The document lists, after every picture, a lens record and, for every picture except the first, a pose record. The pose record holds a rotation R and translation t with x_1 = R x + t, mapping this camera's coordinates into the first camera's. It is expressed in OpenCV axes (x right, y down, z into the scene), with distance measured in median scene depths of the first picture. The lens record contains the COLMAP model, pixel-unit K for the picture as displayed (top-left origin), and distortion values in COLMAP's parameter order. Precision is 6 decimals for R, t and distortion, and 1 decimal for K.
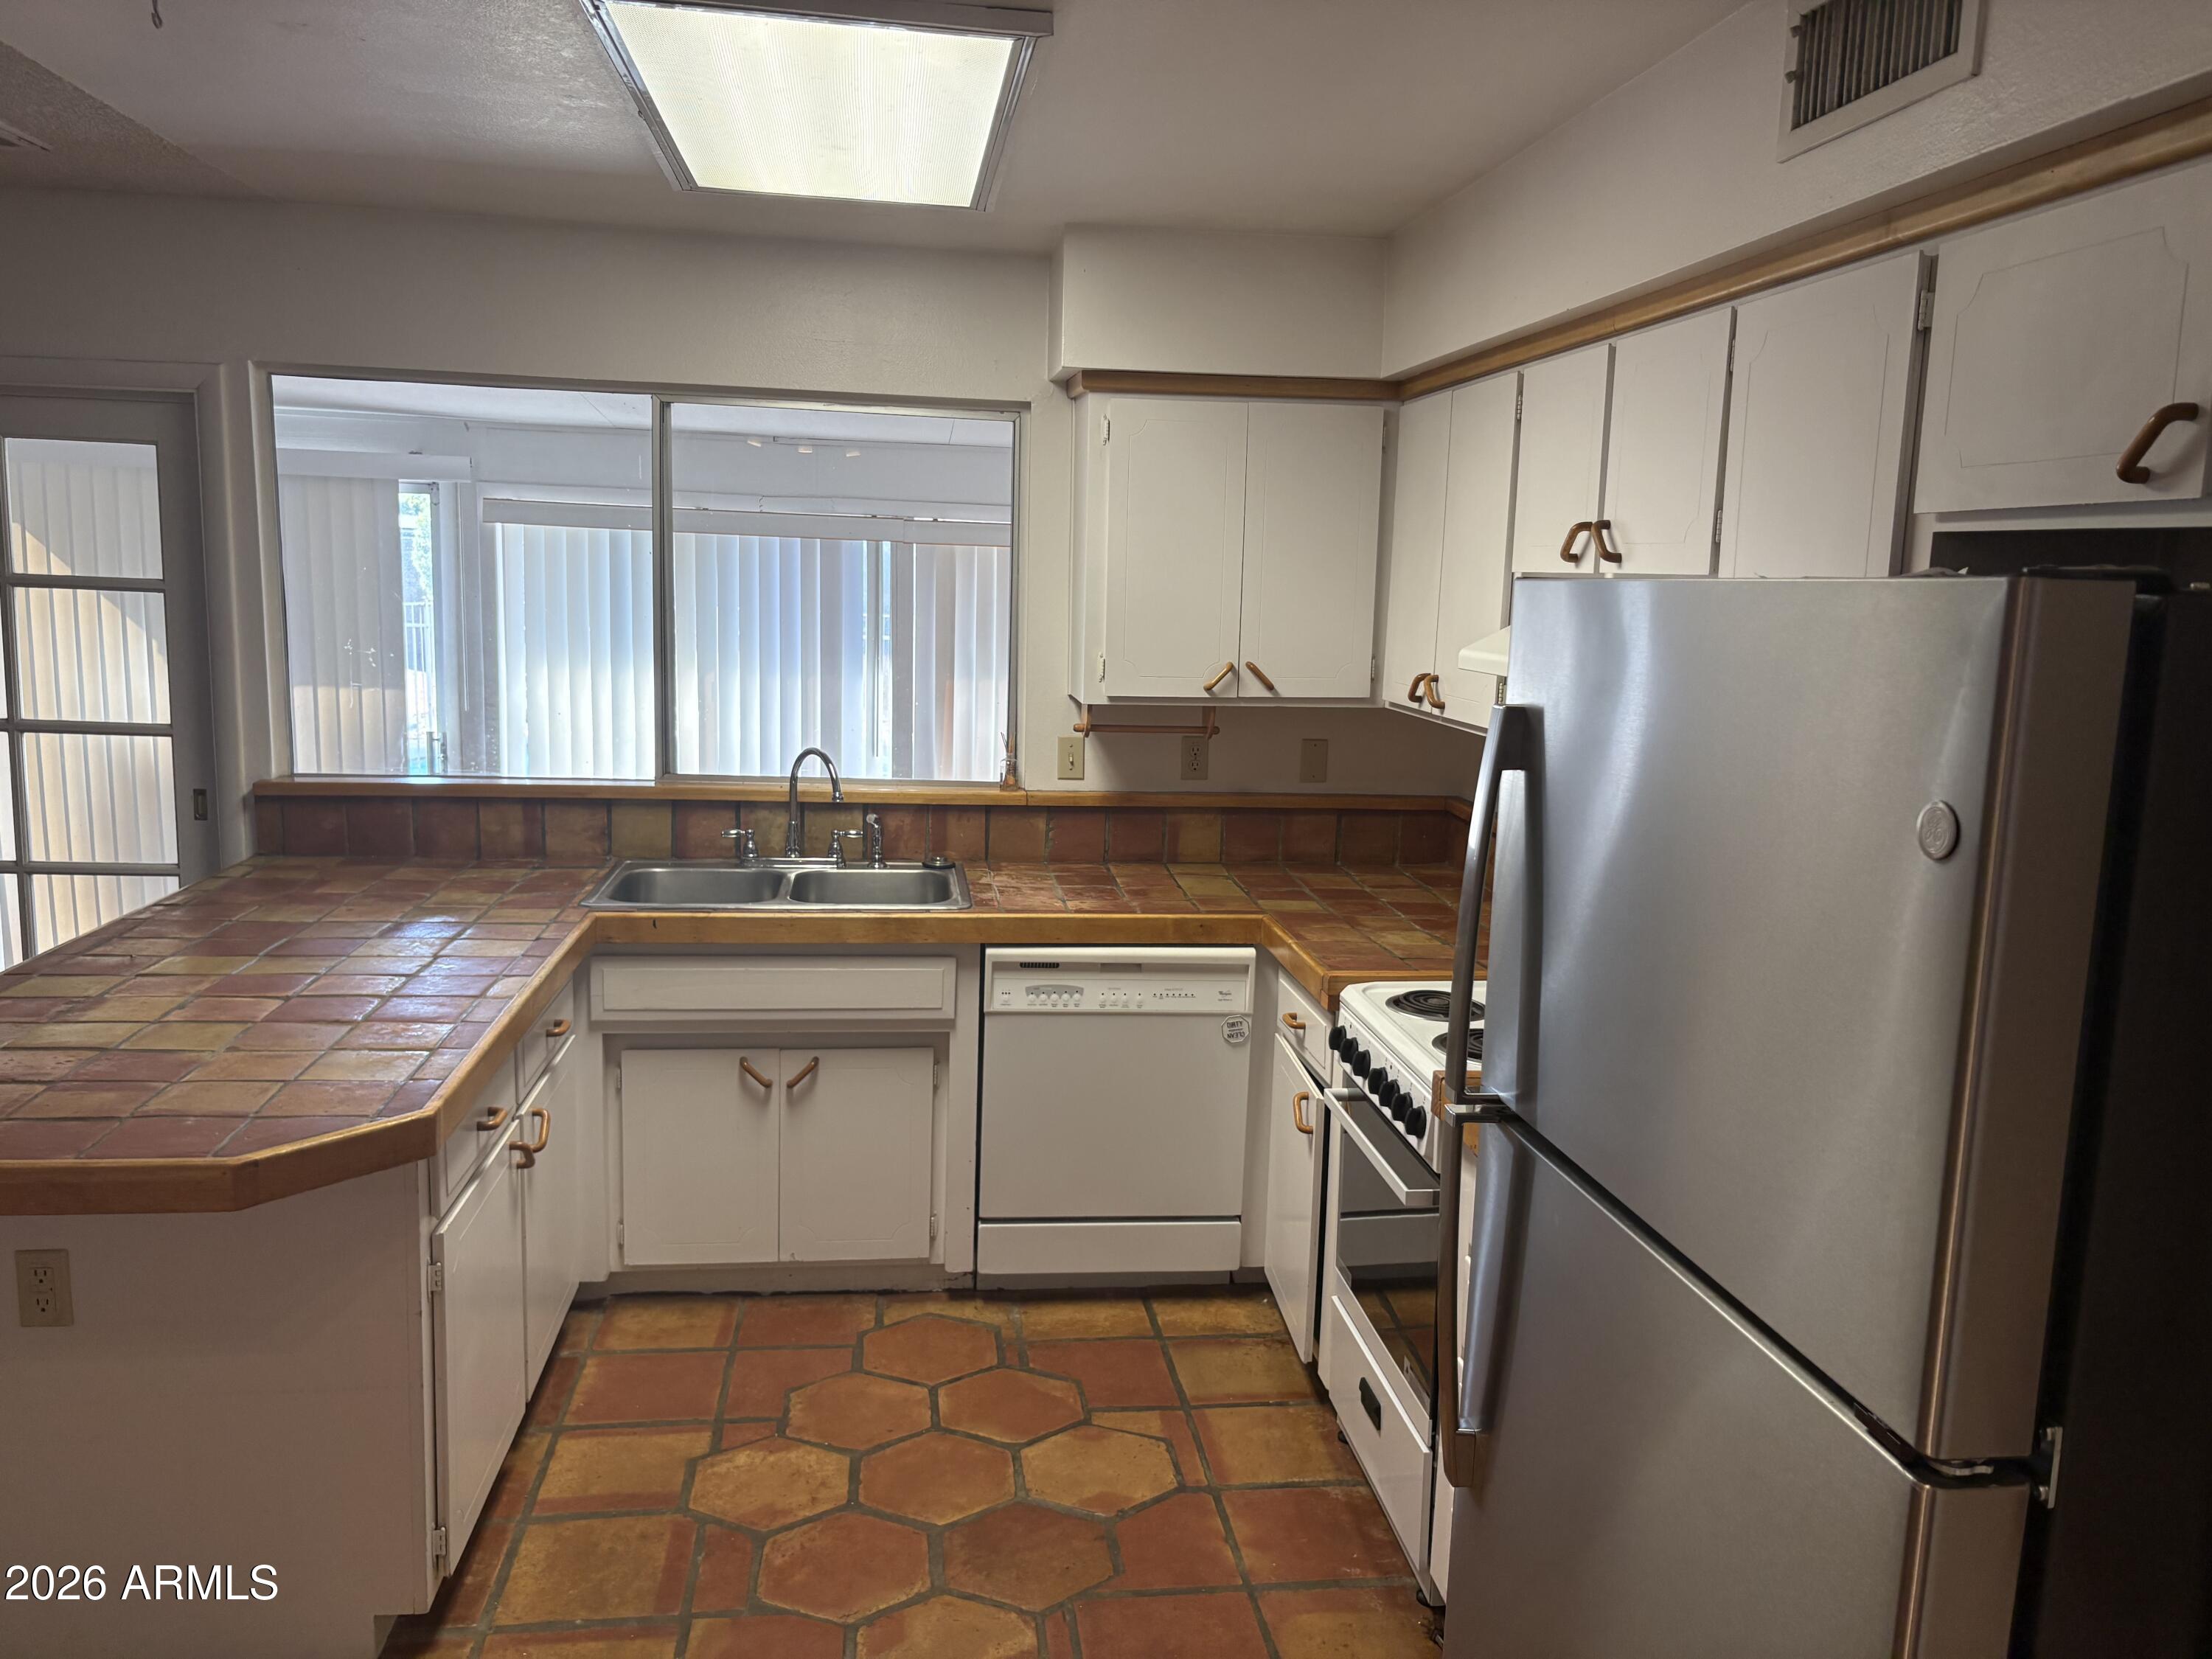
lens RADIAL K [[1671.3, 0, 1144.5], [0, 1671.3, 838.7], [0, 0, 1]] dist [0.105758, -0.123632]
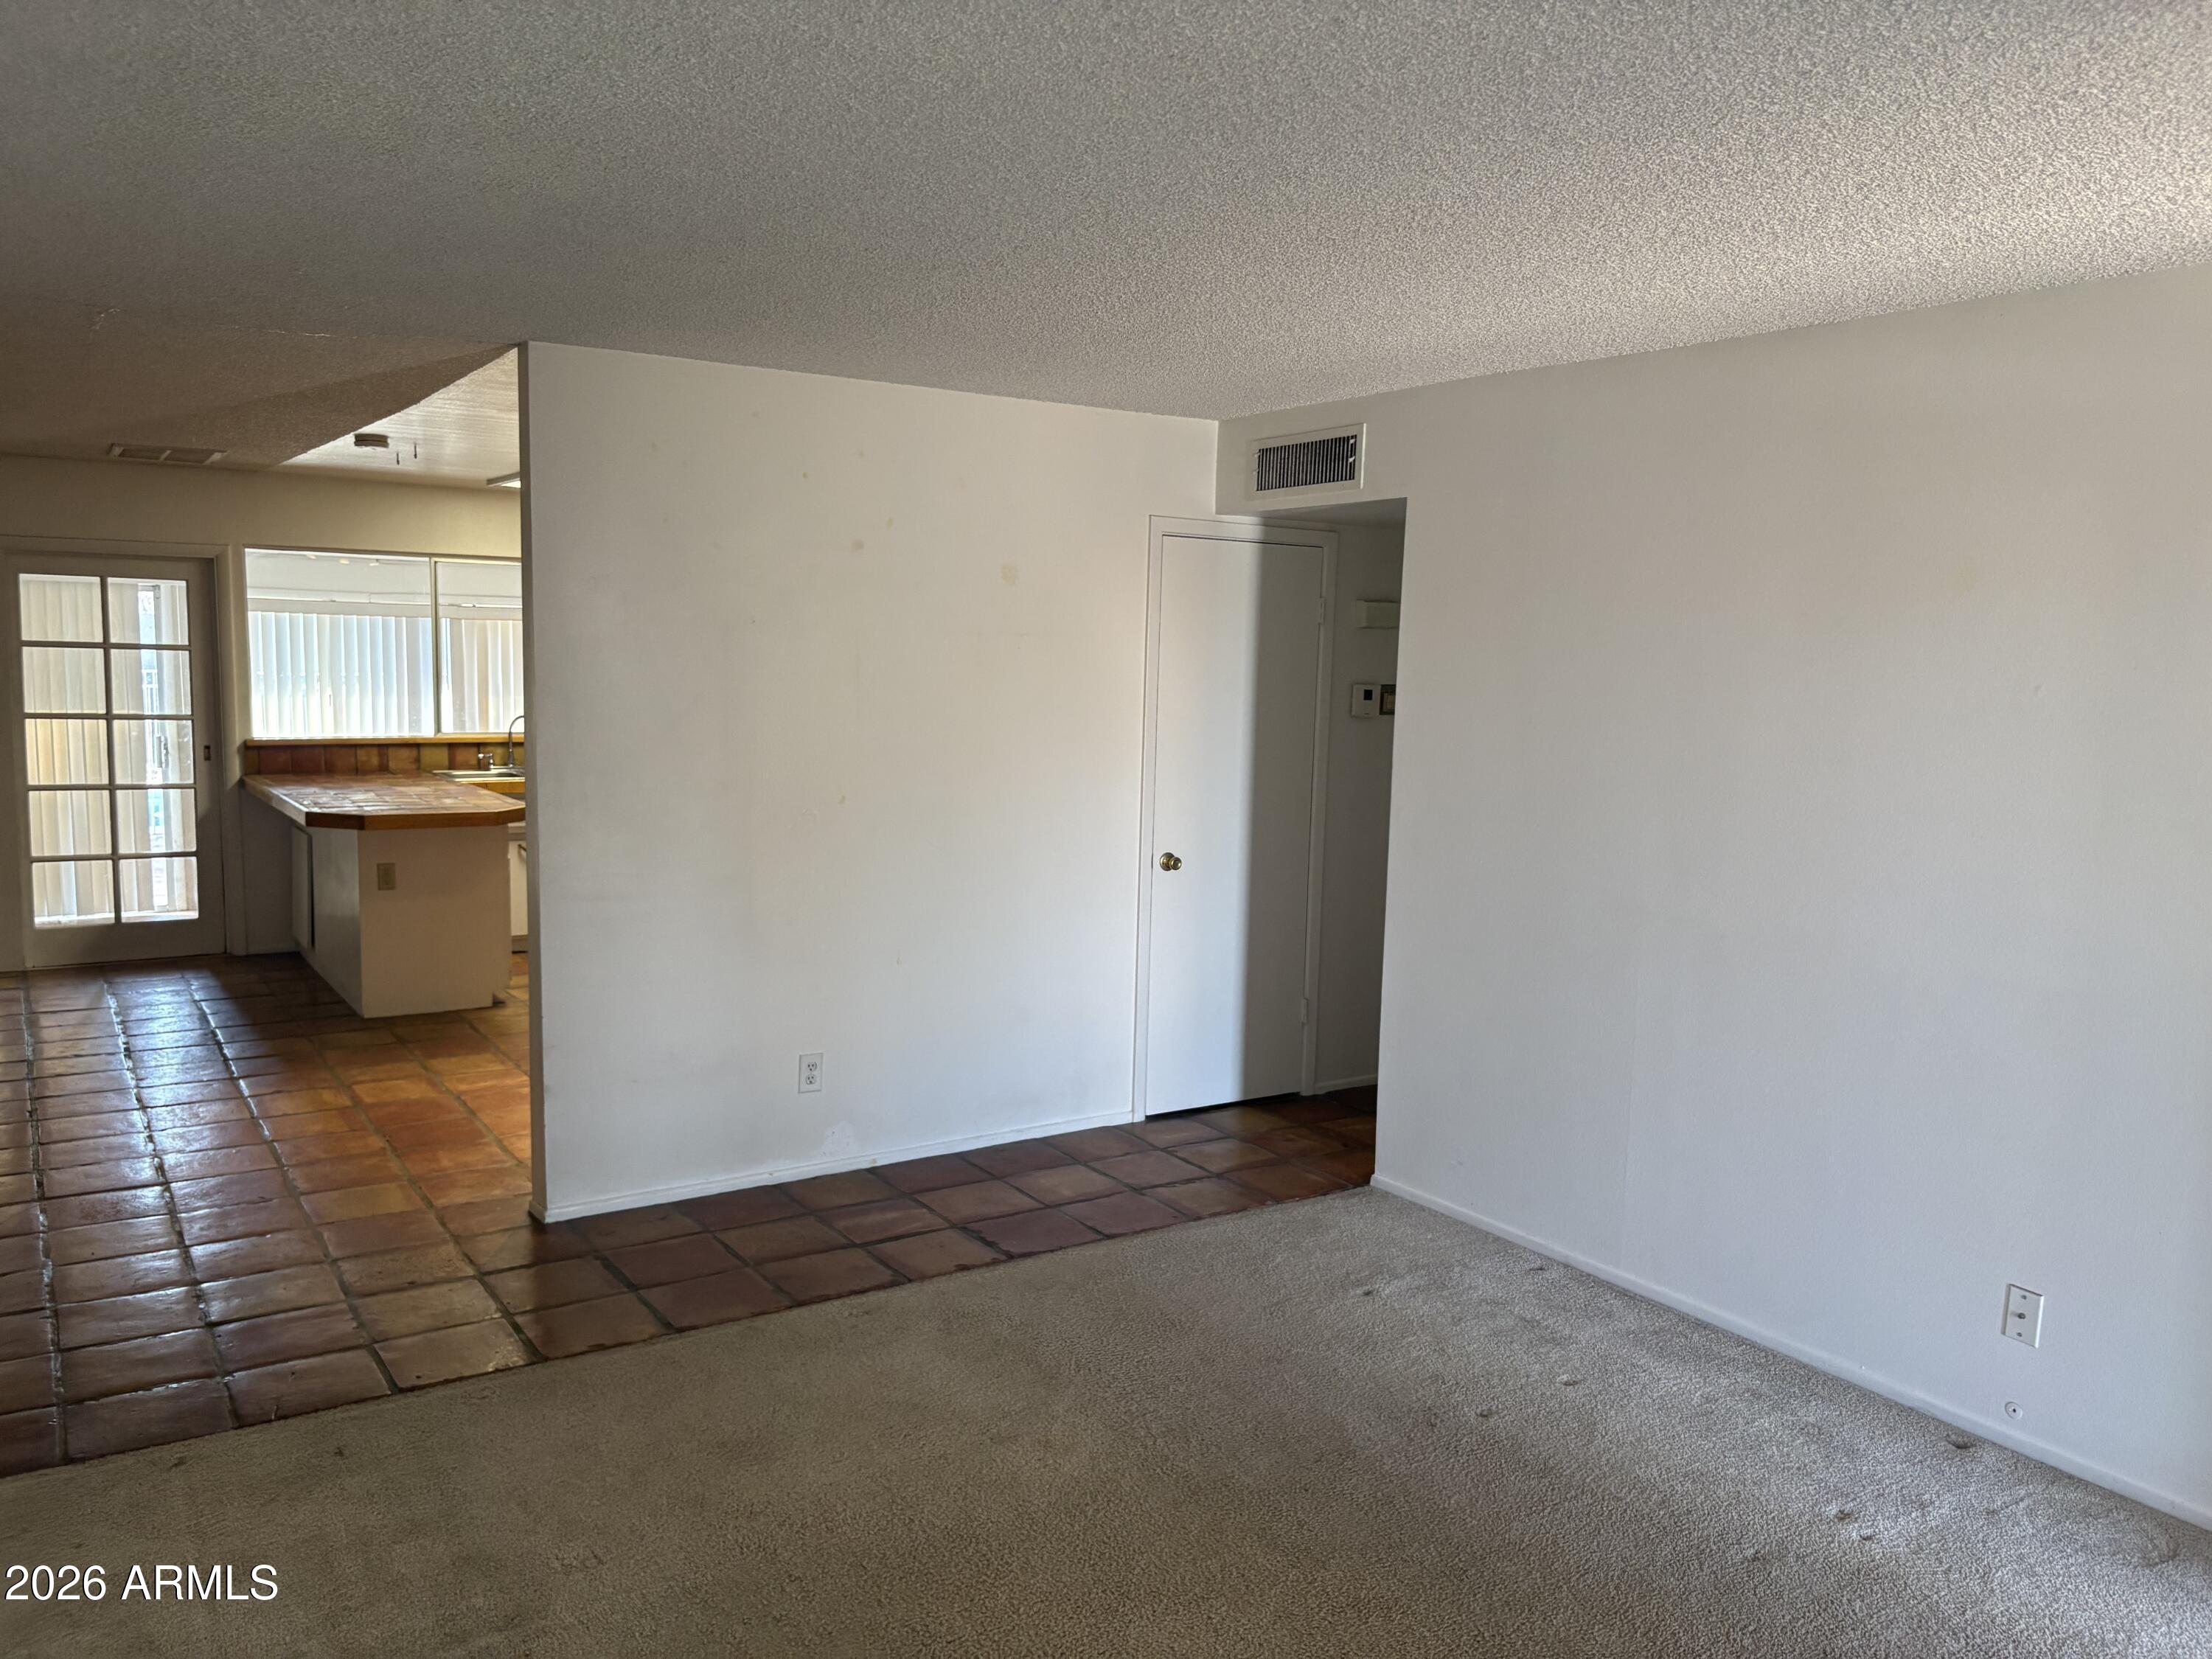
lens RADIAL K [[1697.8, 0, 1106.0], [0, 1697.8, 829.5], [0, 0, 1]] dist [0.057981, -0.067688]
pose [[0.907068, -0.056443, 0.417184, -0.456353], [0.073157, 0.997027, -0.024170, 0.210975], [-0.414580, 0.052444, 0.908500, -1.393335]]
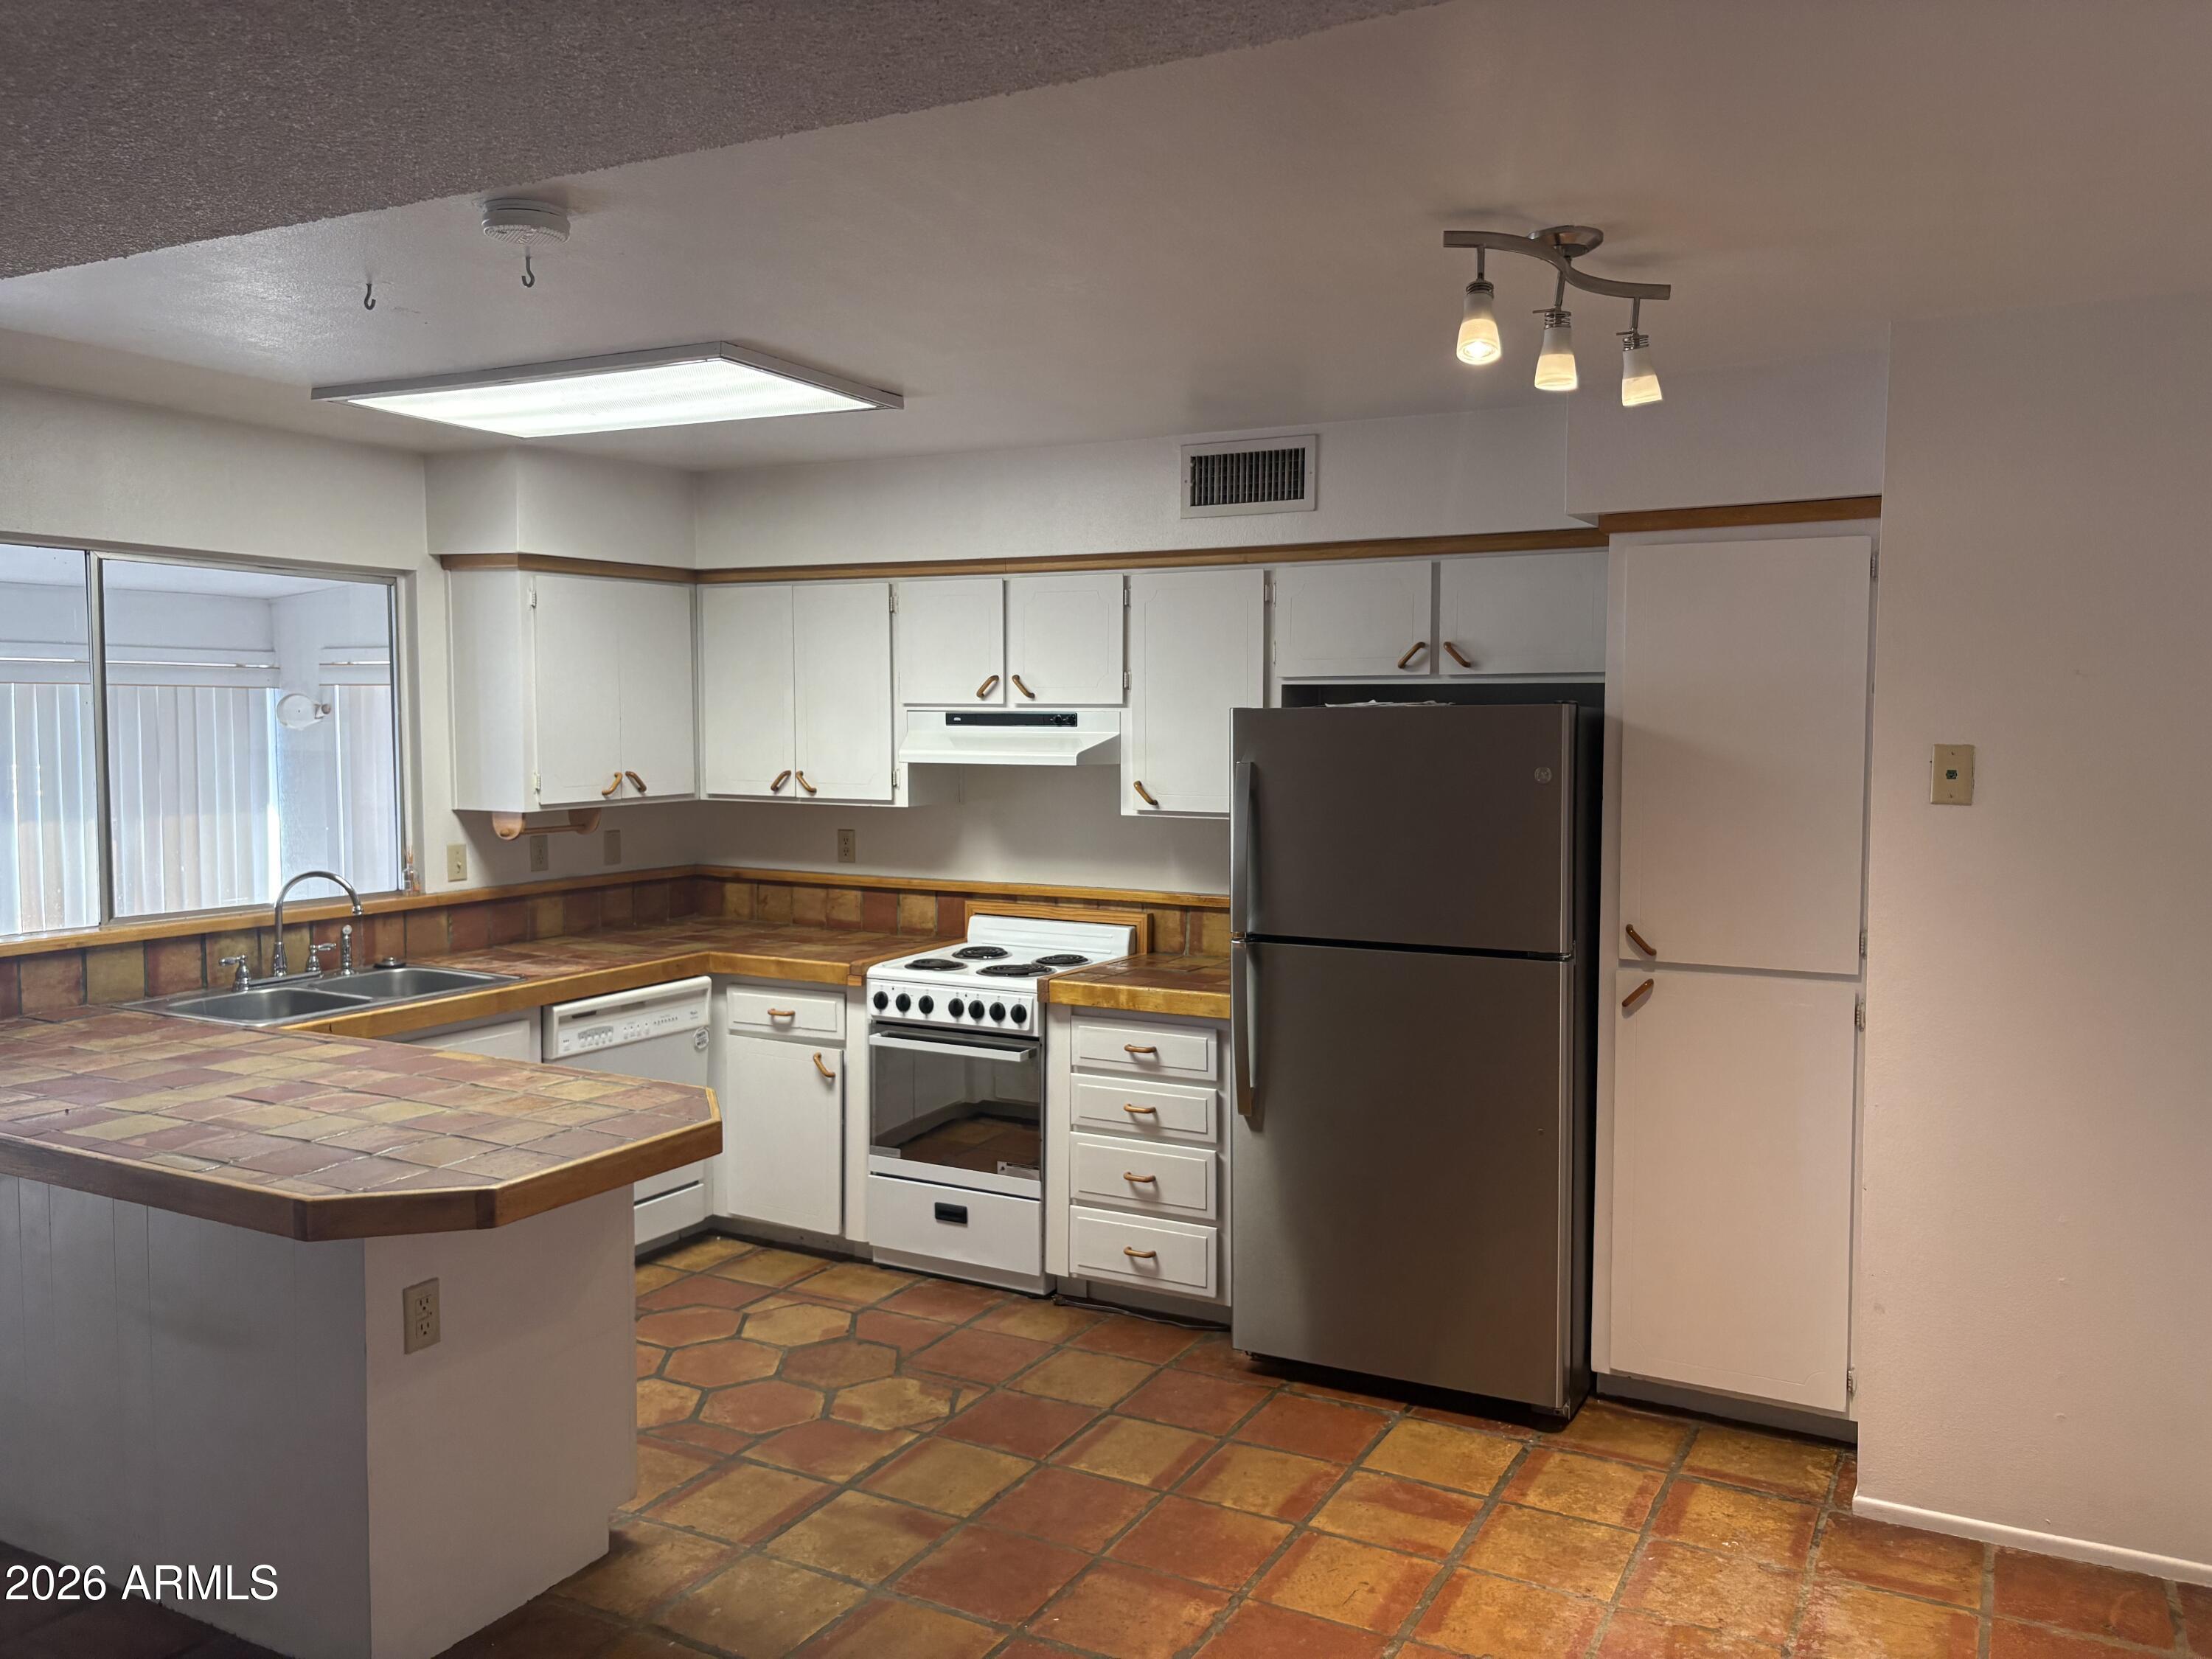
lens RADIAL K [[1684.2, 0, 1110.0], [0, 1684.2, 804.9], [0, 0, 1]] dist [0.060572, -0.055886]
pose [[0.591298, -0.073966, 0.803054, -0.794968], [0.141874, 0.989795, -0.013298, -0.007713], [-0.793875, 0.121795, 0.595758, -0.098695]]
